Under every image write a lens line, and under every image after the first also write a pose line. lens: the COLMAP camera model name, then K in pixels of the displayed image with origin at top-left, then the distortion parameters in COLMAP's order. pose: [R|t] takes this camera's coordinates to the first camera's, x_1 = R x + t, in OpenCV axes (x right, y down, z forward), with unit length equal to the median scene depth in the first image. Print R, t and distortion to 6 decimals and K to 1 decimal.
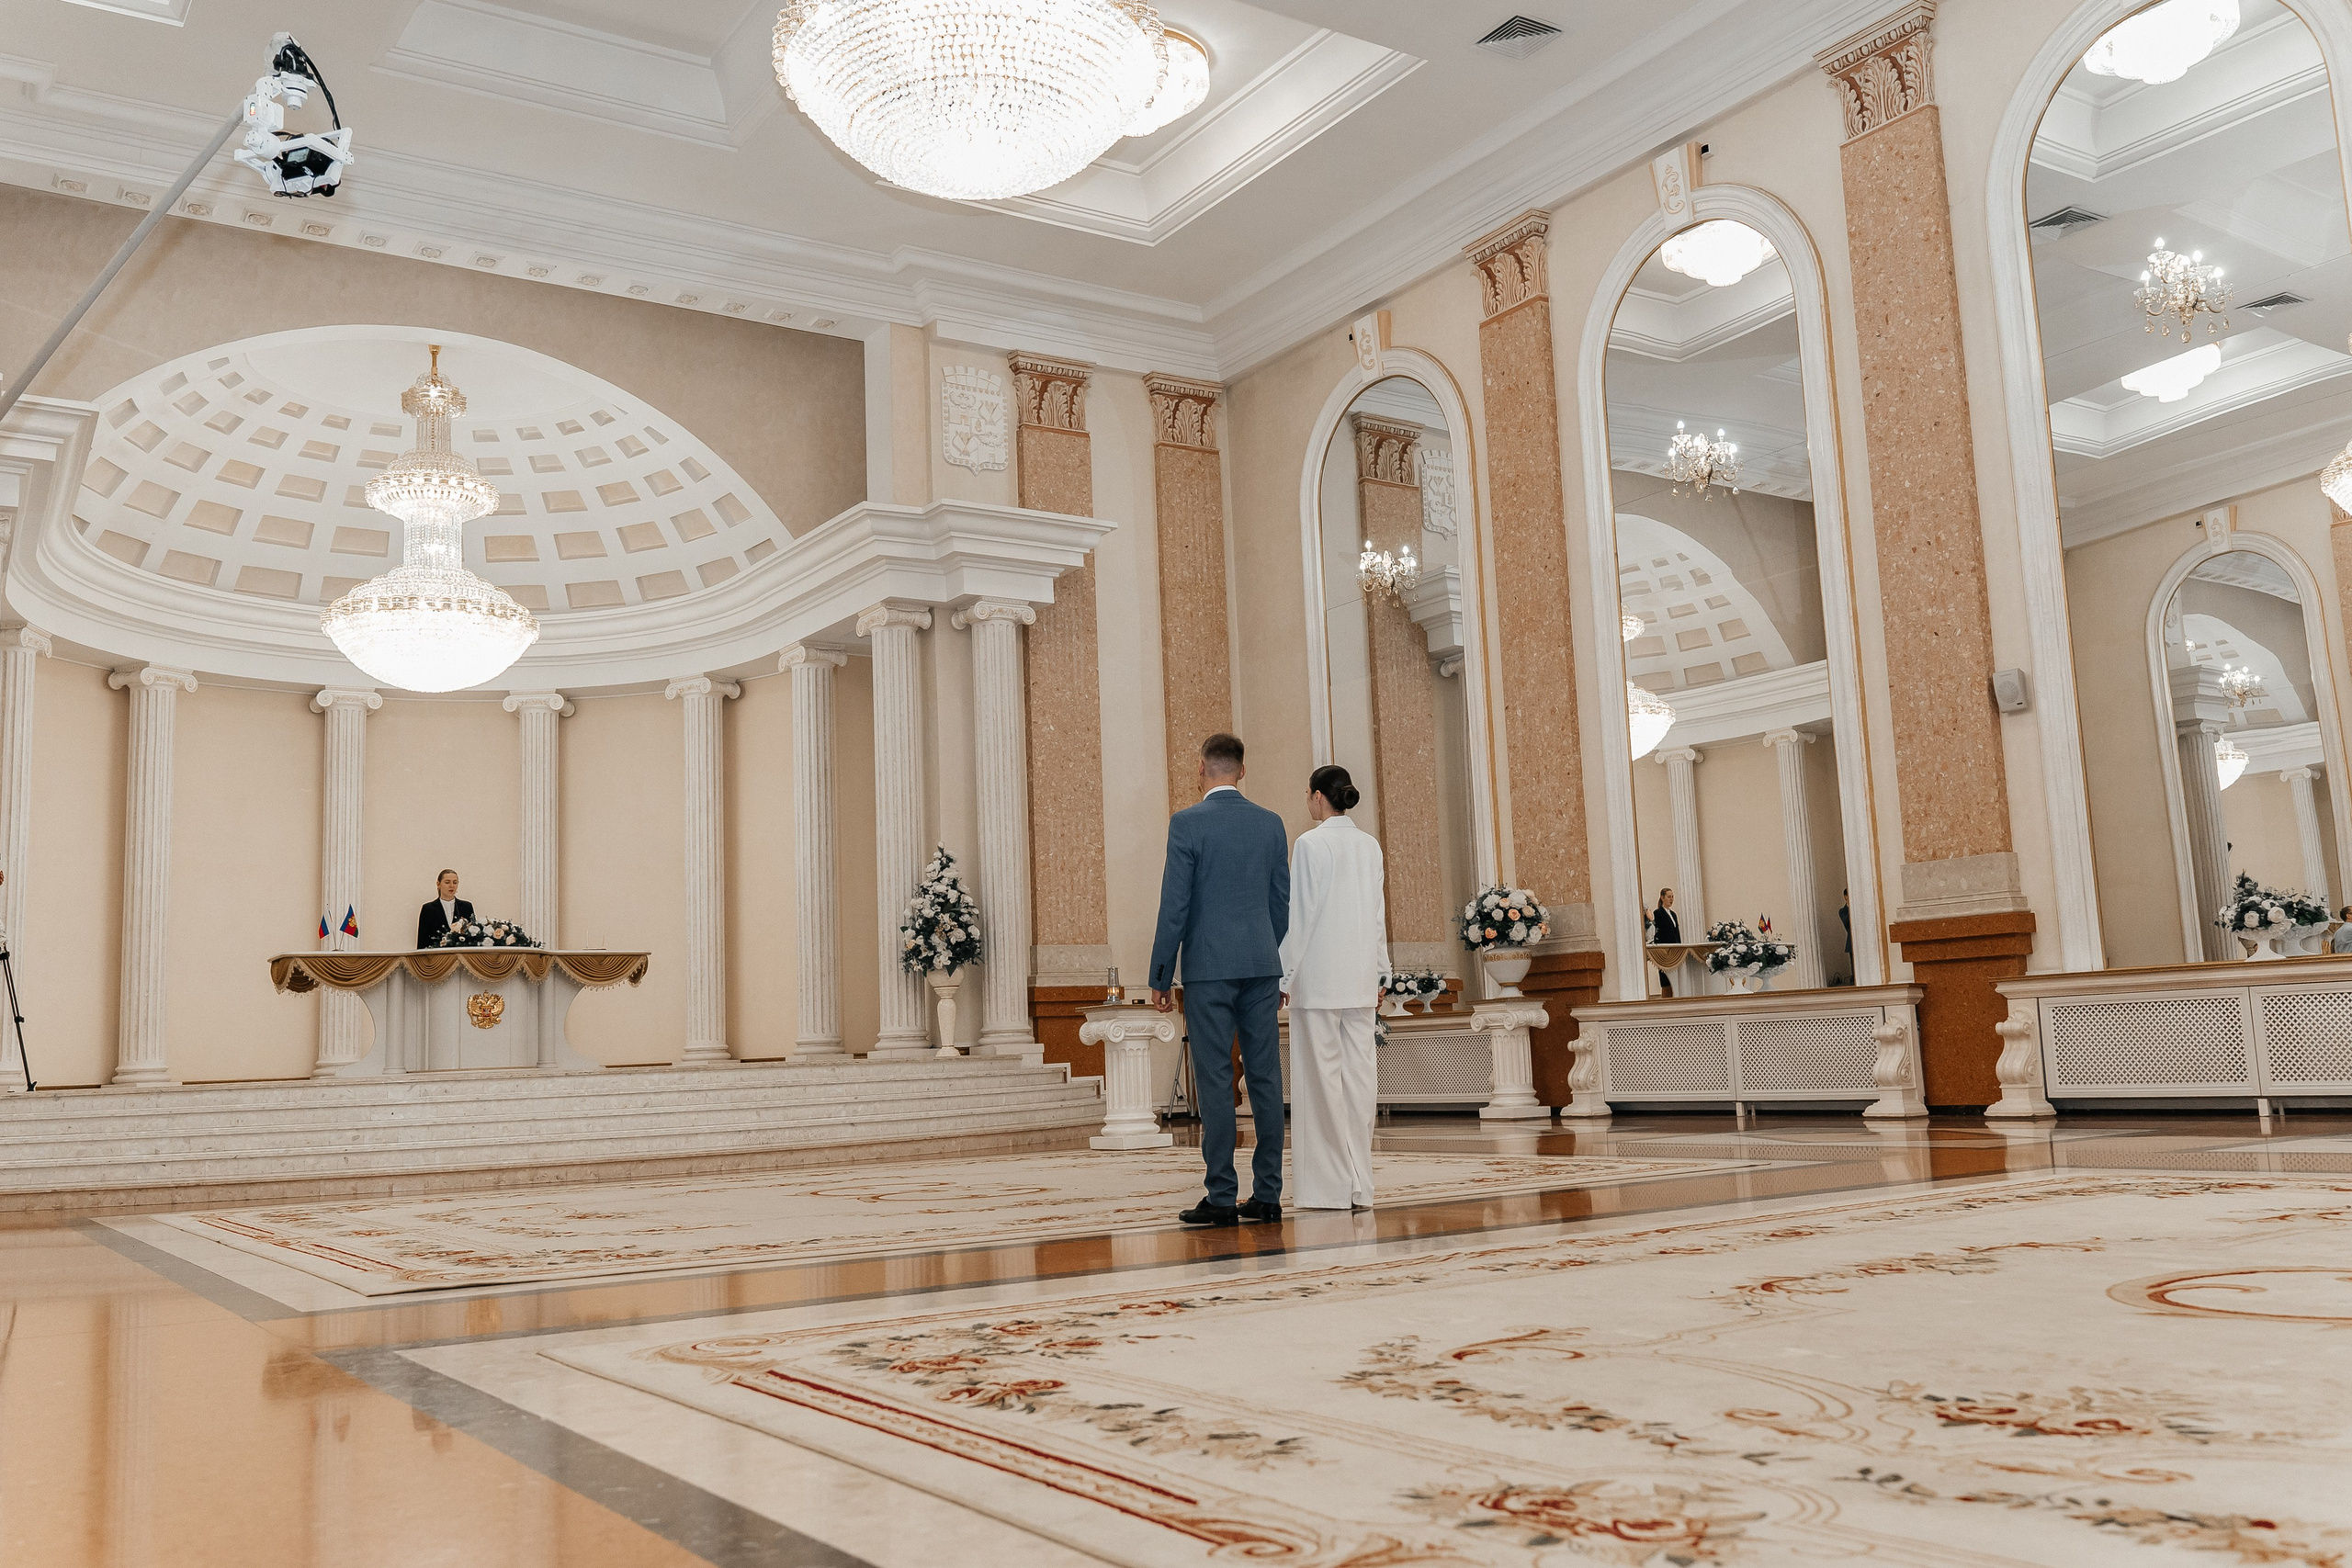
lens RADIAL K [[1902.4, 0, 1179.1], [0, 1902.4, 788.9], [0, 0, 1]] dist [0.008653, -0.032027]
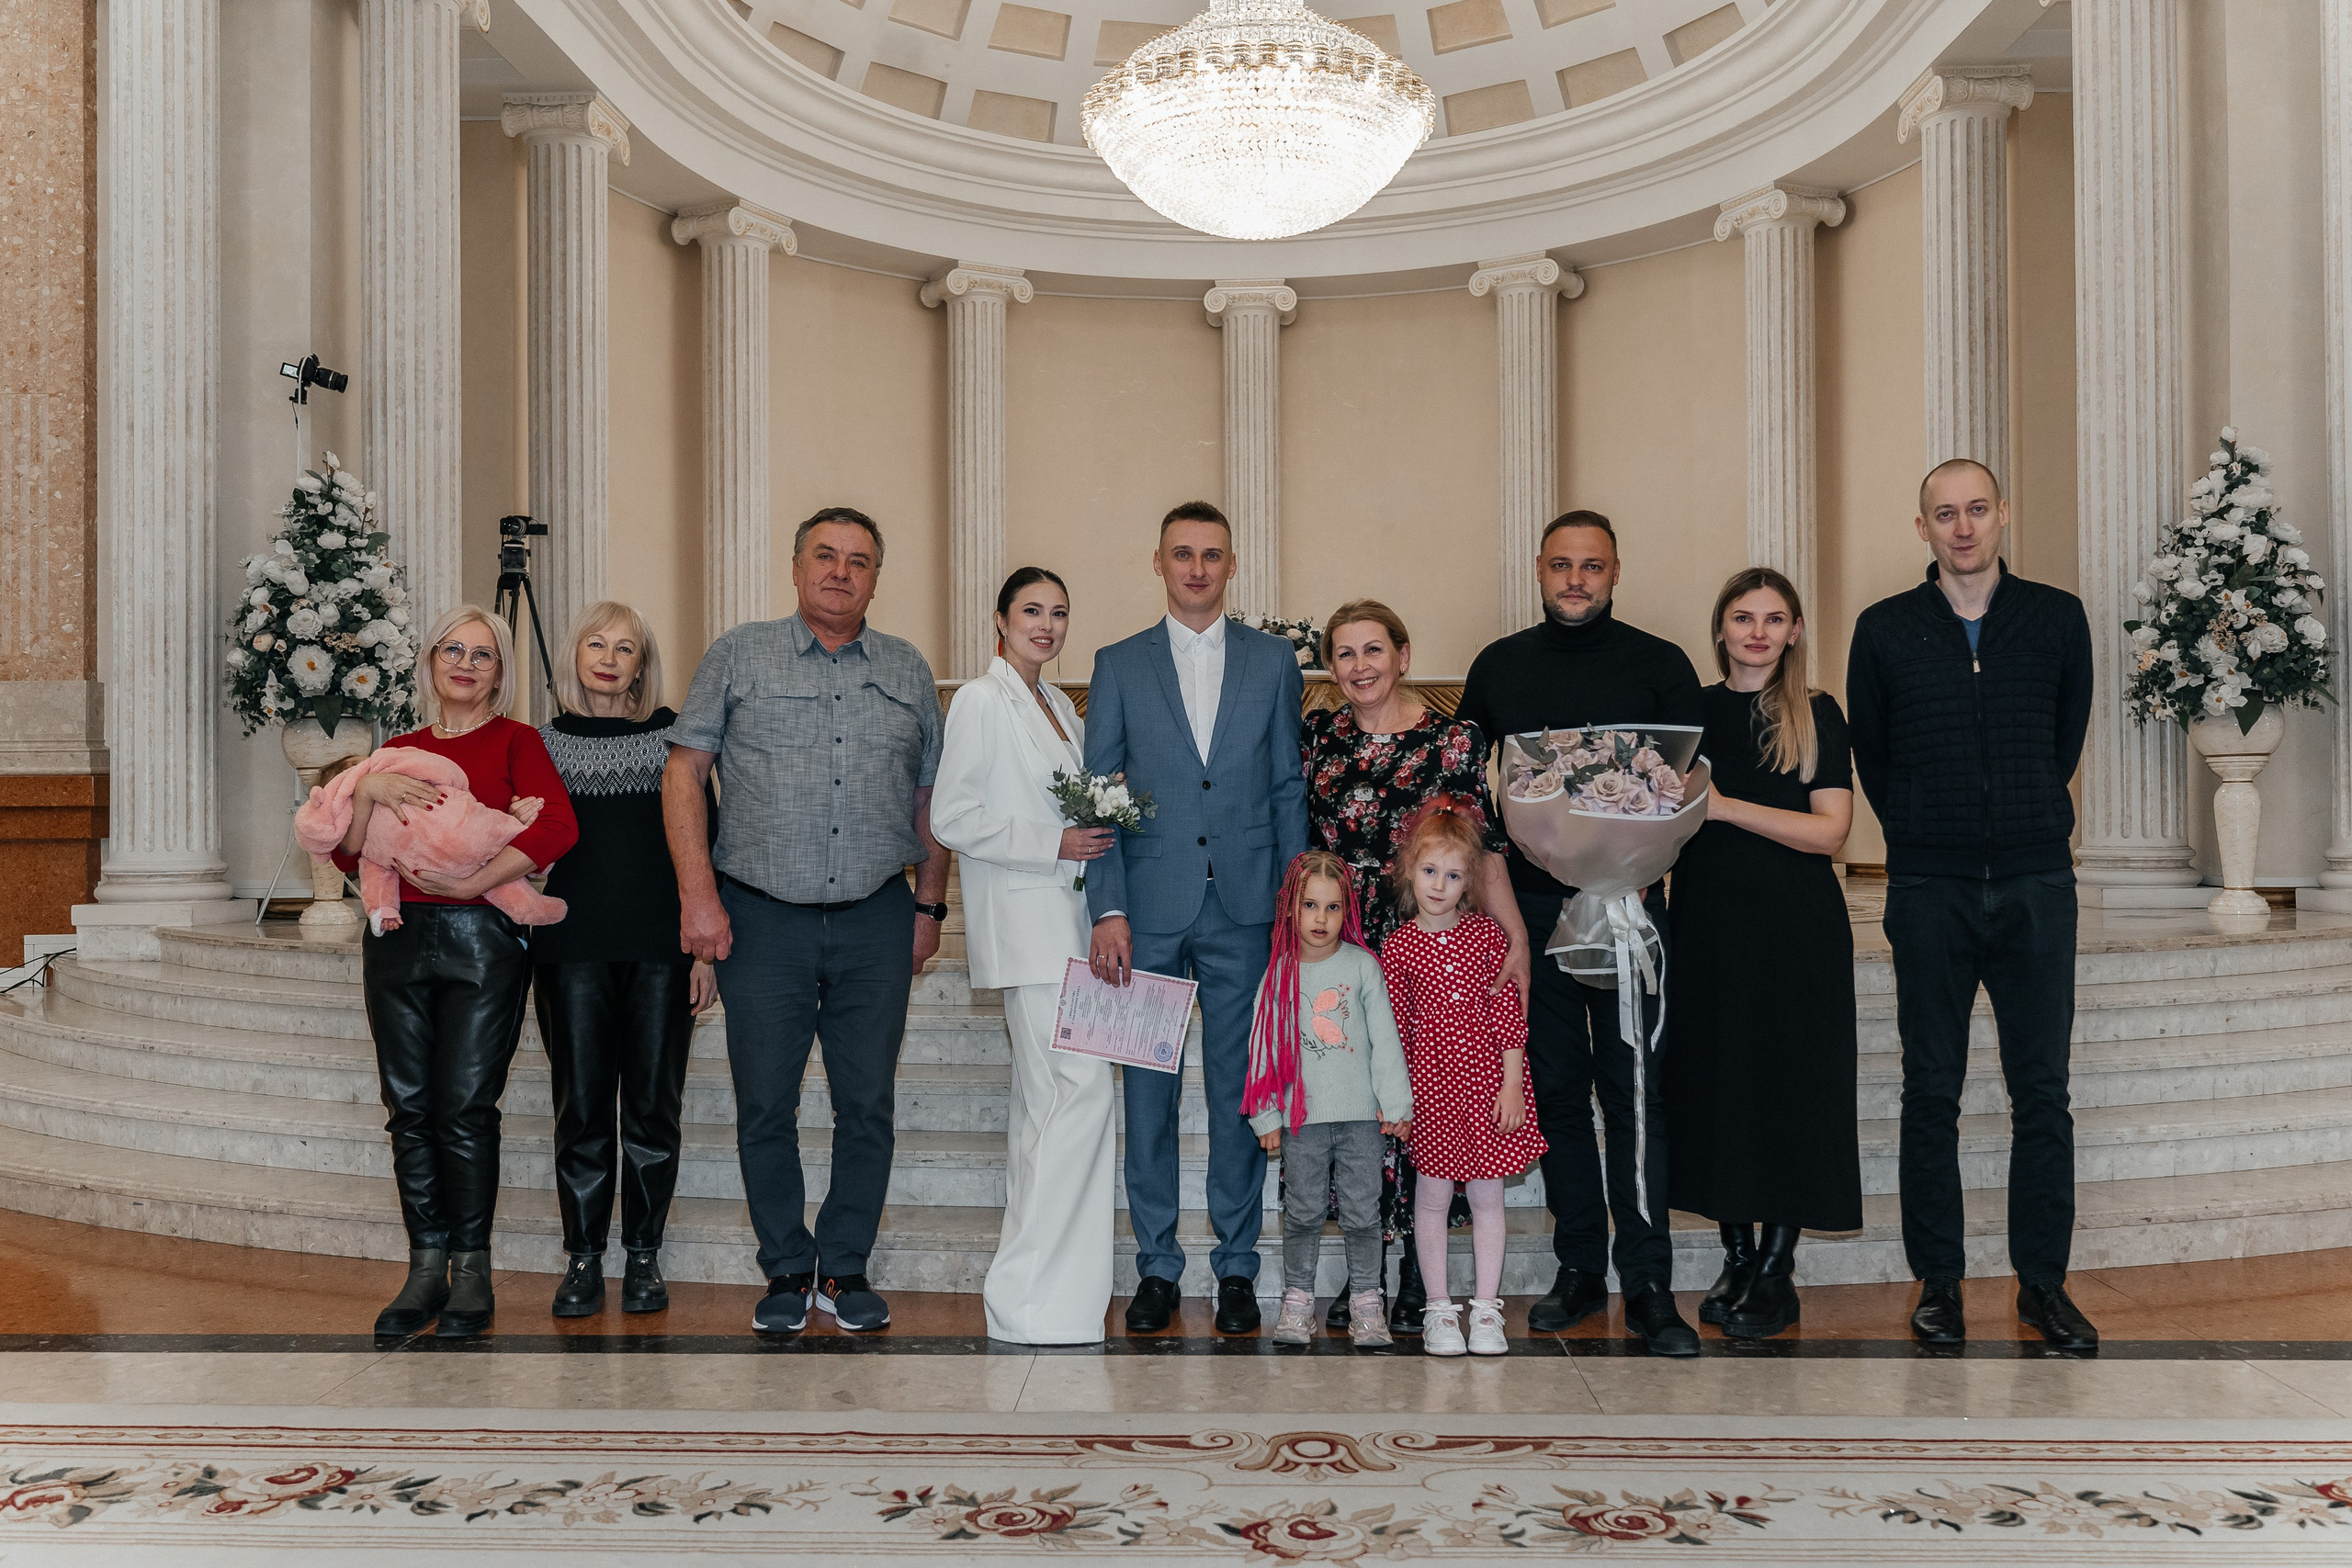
lens RADIAL K [[1999.7, 0, 1187.9], [0, 1999.7, 784.5], [0, 0, 1]] dist [0.008432, 0.006576]
pose [[0.813450, 0.029239, -0.580900, -0.048627], [0.053945, 0.990638, 0.125403, 0.038110], [0.579128, -0.133346, 0.804257, 0.471461]]
